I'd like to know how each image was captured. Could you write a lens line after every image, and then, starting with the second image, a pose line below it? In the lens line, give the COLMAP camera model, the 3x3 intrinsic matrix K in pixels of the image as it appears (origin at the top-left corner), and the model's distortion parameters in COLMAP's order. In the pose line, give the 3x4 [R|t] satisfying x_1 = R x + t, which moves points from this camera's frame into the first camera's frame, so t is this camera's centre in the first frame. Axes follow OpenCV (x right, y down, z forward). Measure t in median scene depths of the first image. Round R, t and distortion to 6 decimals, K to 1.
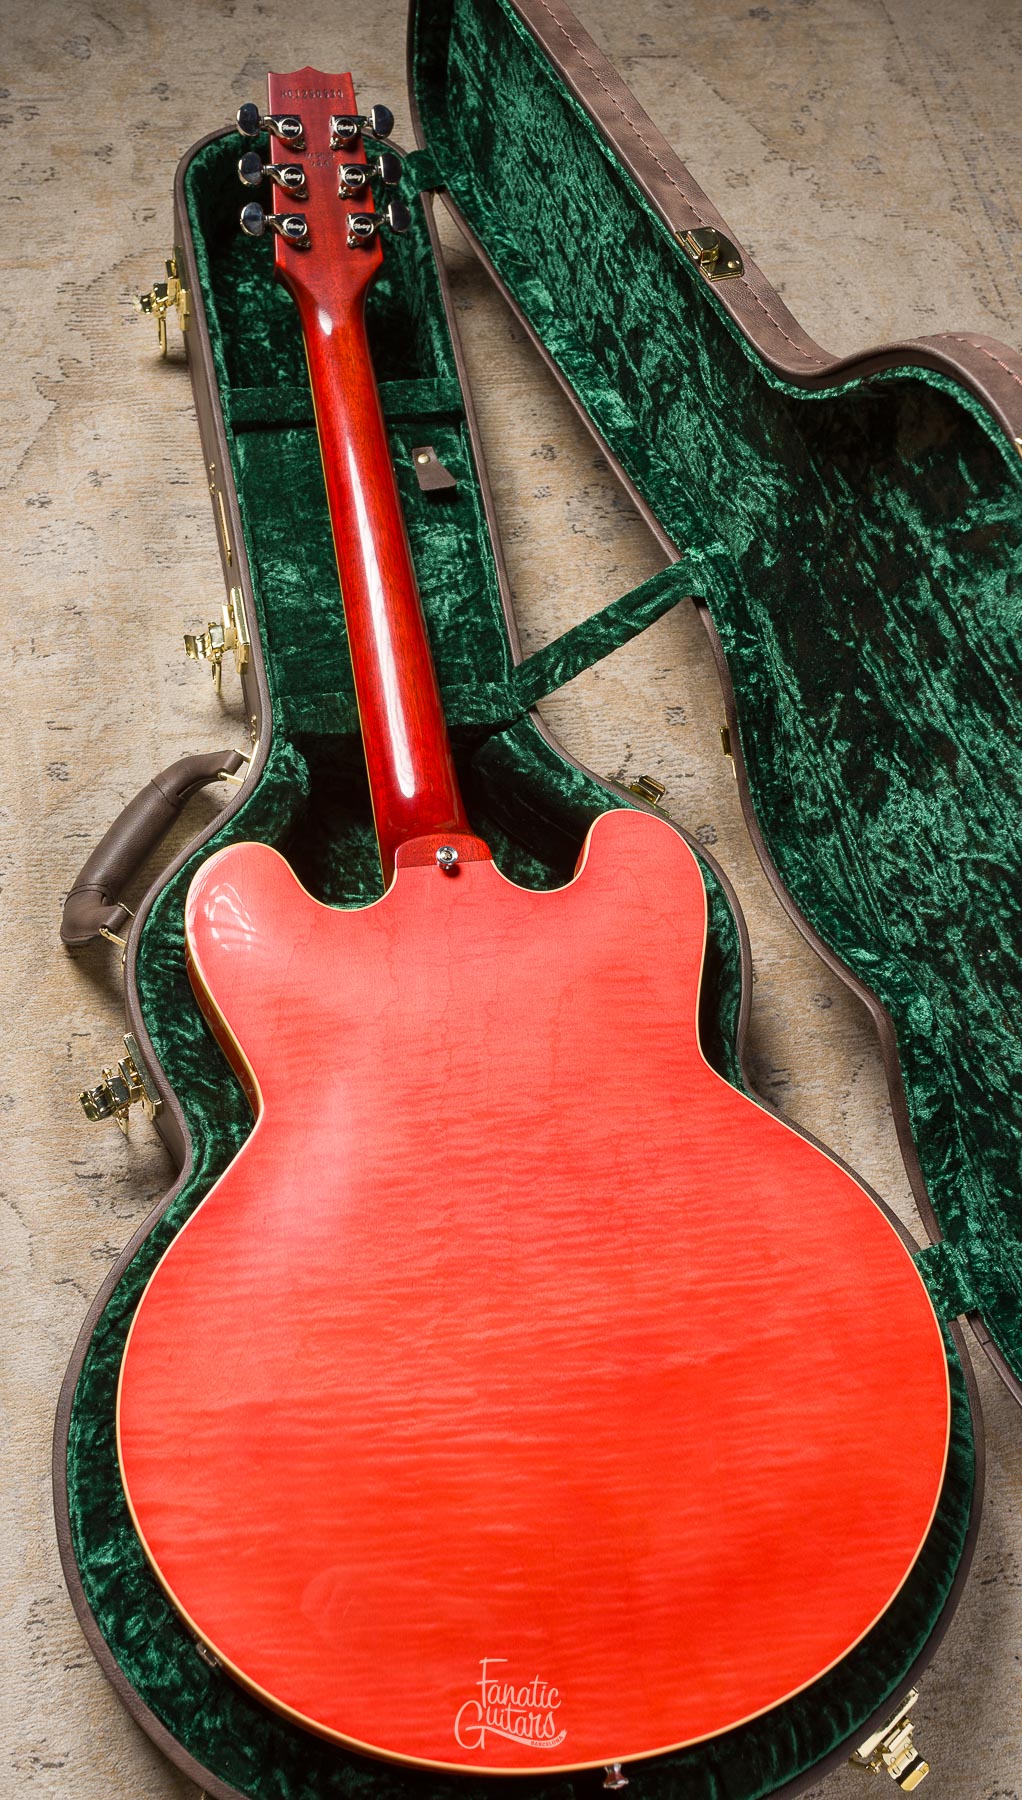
lens RADIAL K [[1735.9, 0, 446.5], [0, 1735.9, 883.4], [0, 0, 1]] dist [-0.005299, -0.014954]
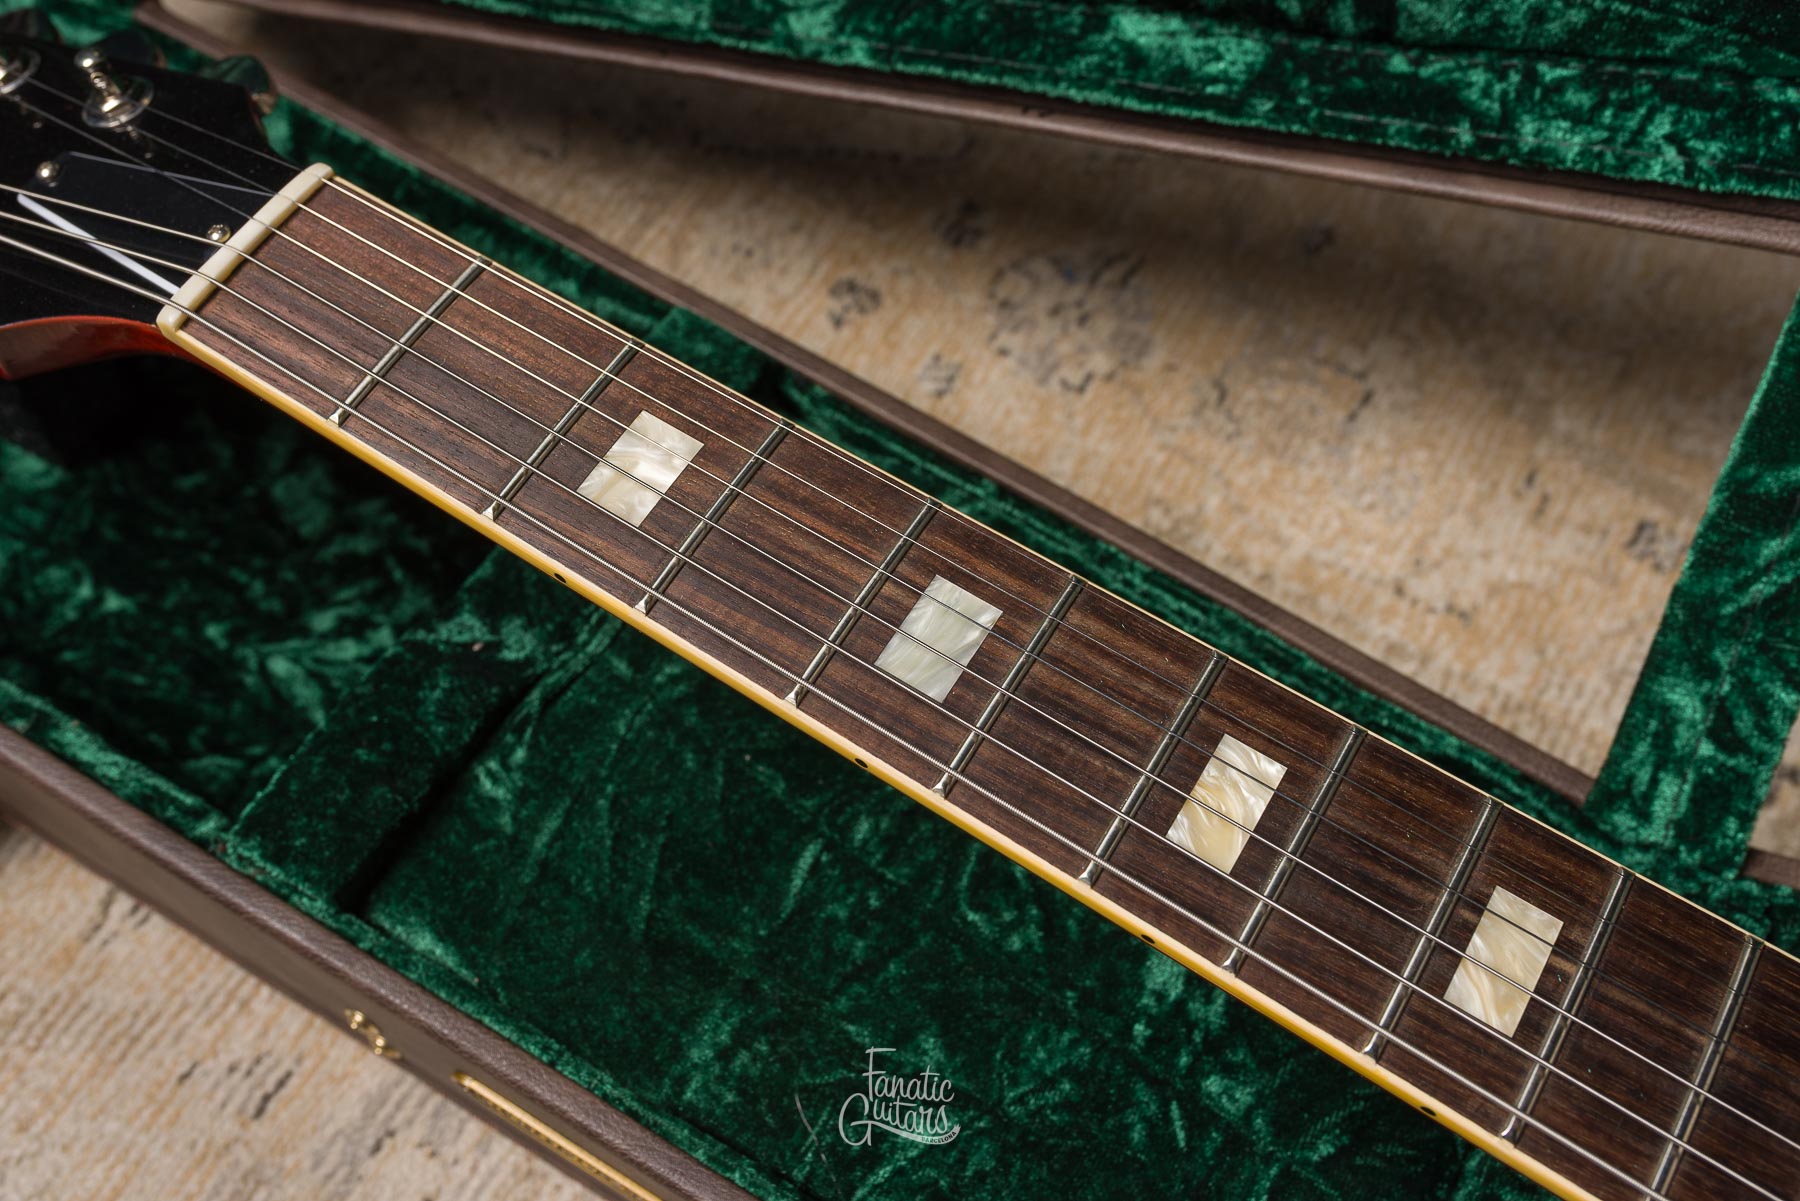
lens RADIAL K [[1798.6, 0, 904.9], [0, 1798.6, 604.1], [0, 0, 1]] dist [-0.006645, 0.007842]
pose [[0.658655, -0.708684, 0.252865, -0.105428], [0.702537, 0.699554, 0.130637, -0.284894], [-0.269473, 0.091602, 0.958641, 0.700024]]
